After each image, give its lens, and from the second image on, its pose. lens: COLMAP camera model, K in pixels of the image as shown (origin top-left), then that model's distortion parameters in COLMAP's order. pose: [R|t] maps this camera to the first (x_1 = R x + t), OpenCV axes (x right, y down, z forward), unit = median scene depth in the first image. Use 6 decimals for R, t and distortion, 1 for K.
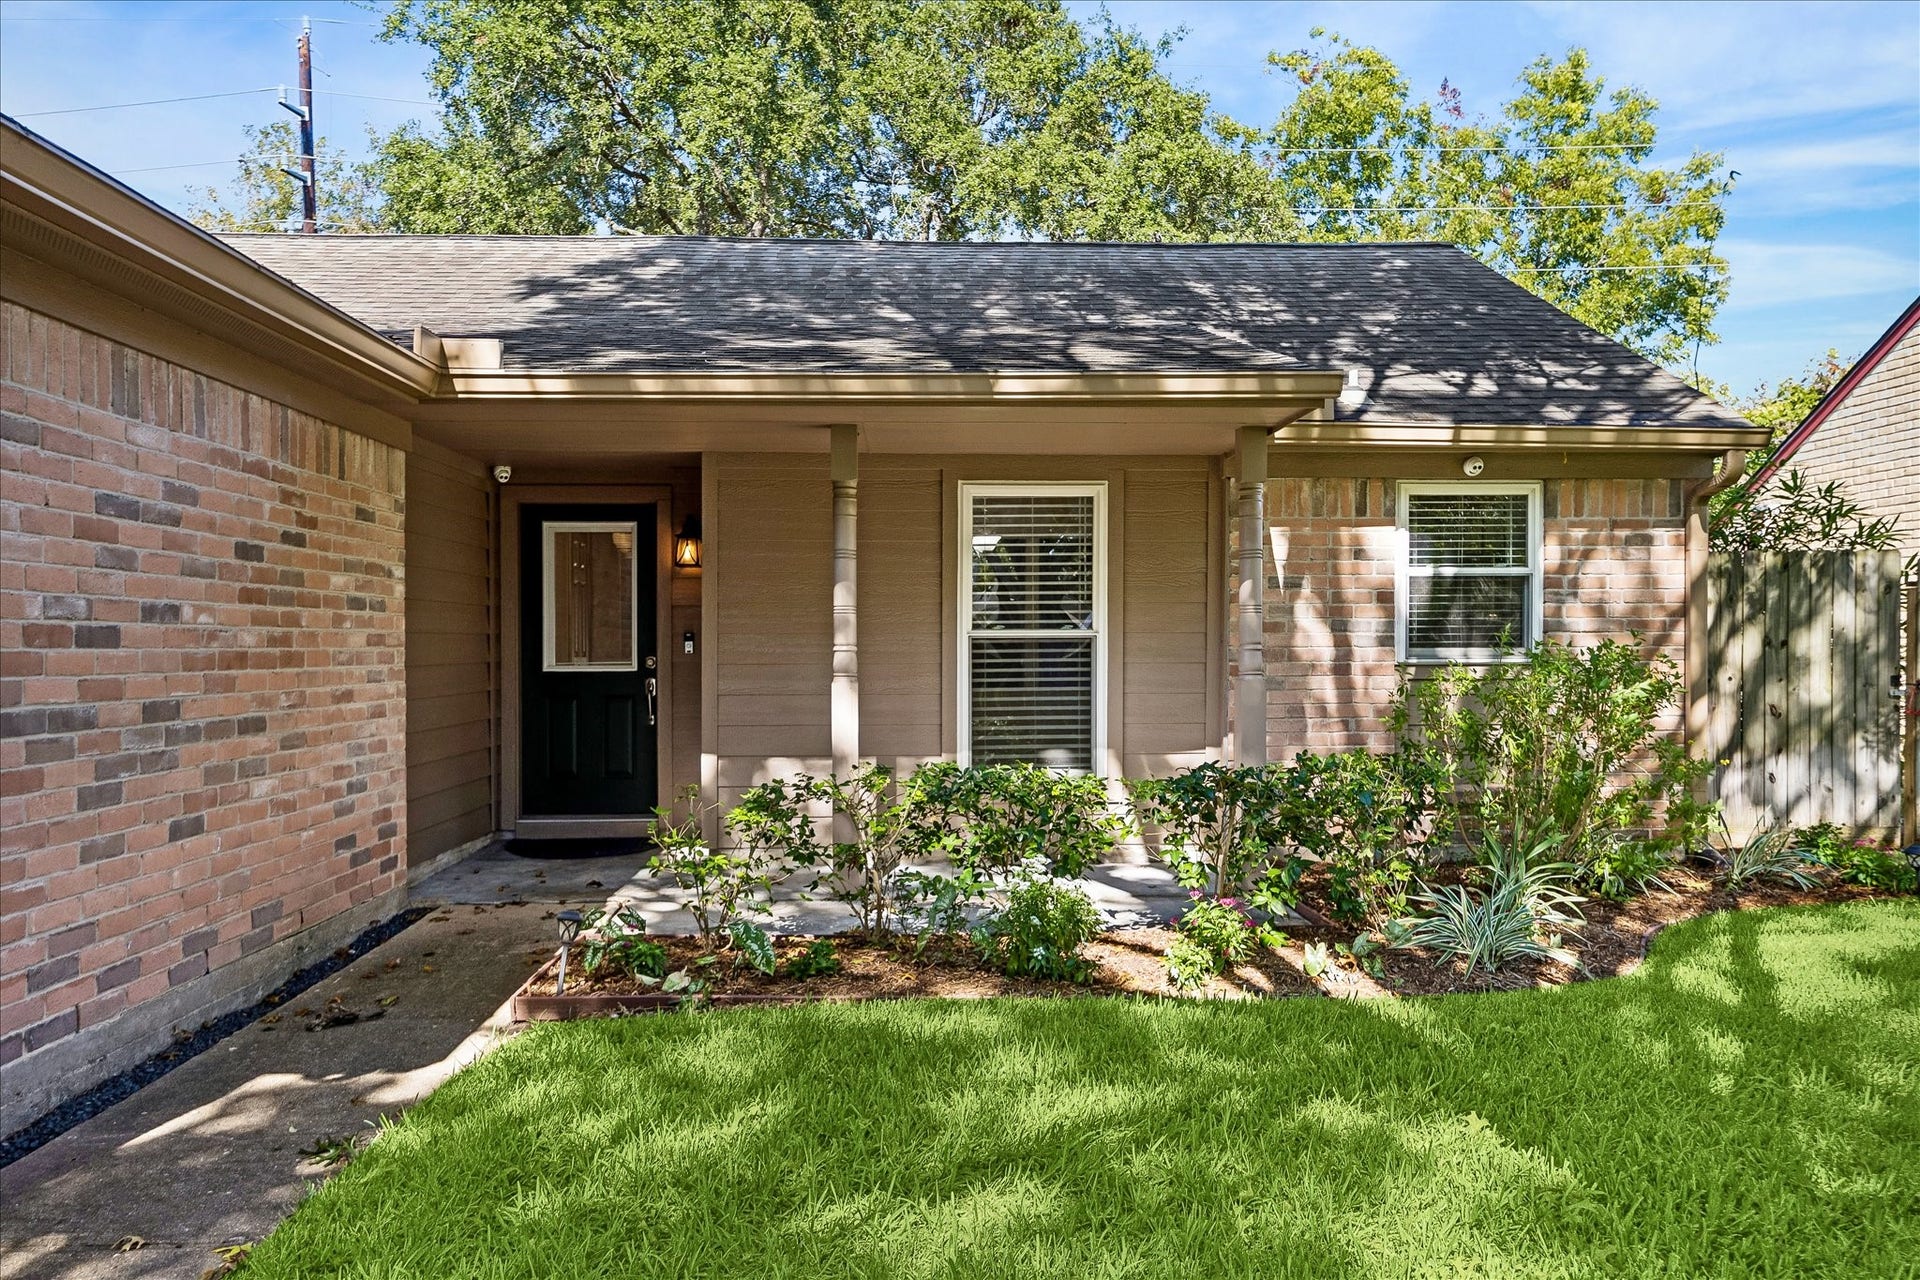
lens RADIAL K [[1454.1, 0, 942.8], [0, 1454.1, 641.5], [0, 0, 1]] dist [0.089268, 0.003535]
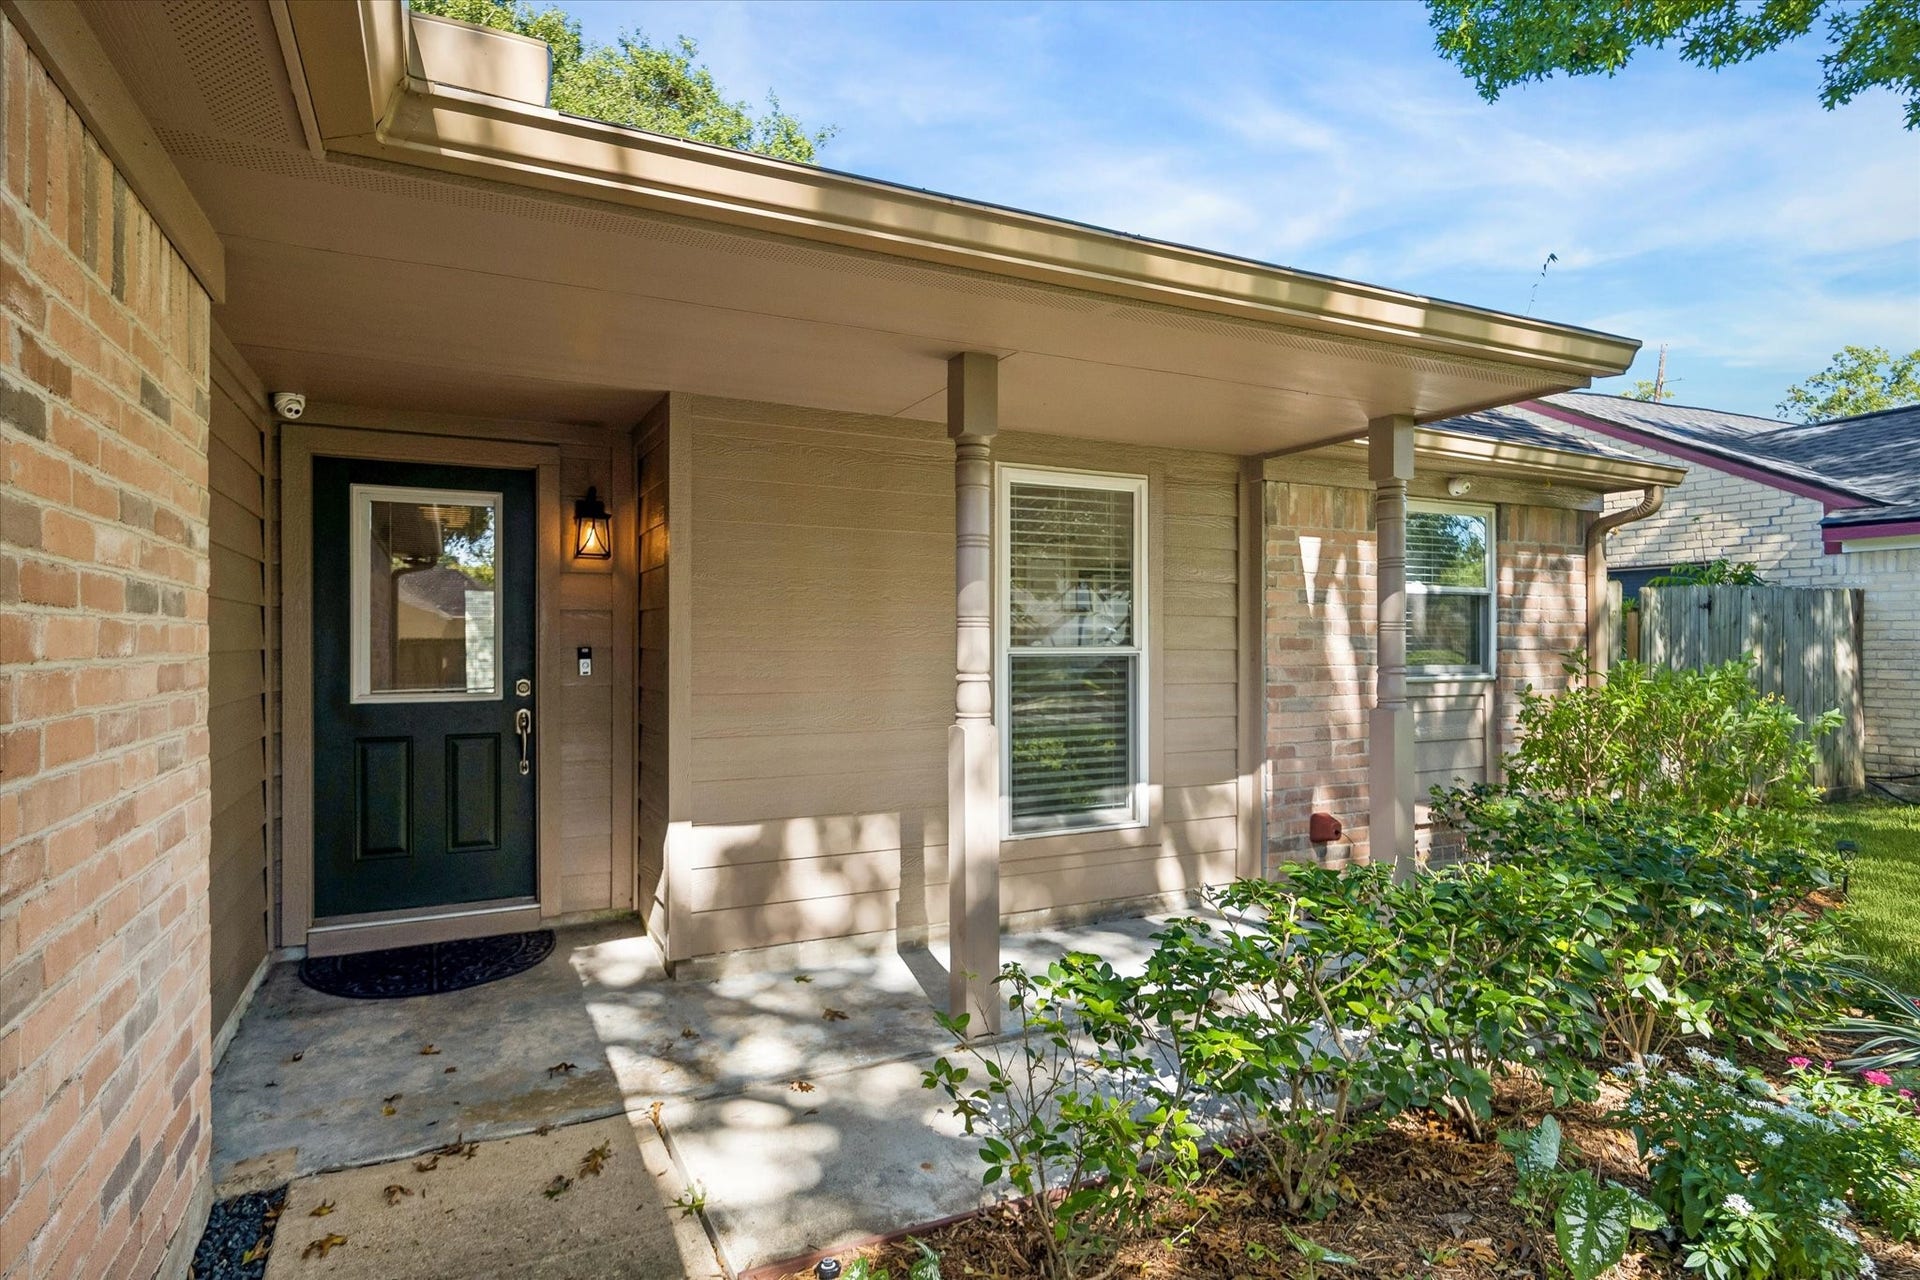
lens RADIAL K [[1026.7, 0, 973.3], [0, 1026.7, 636.0], [0, 0, 1]] dist [0.027129, 0.001068]
pose [[0.902636, 0.005313, 0.430371, -0.224168], [-0.003943, 0.999984, -0.004074, -0.010301], [-0.430386, 0.001981, 0.902643, 0.447342]]
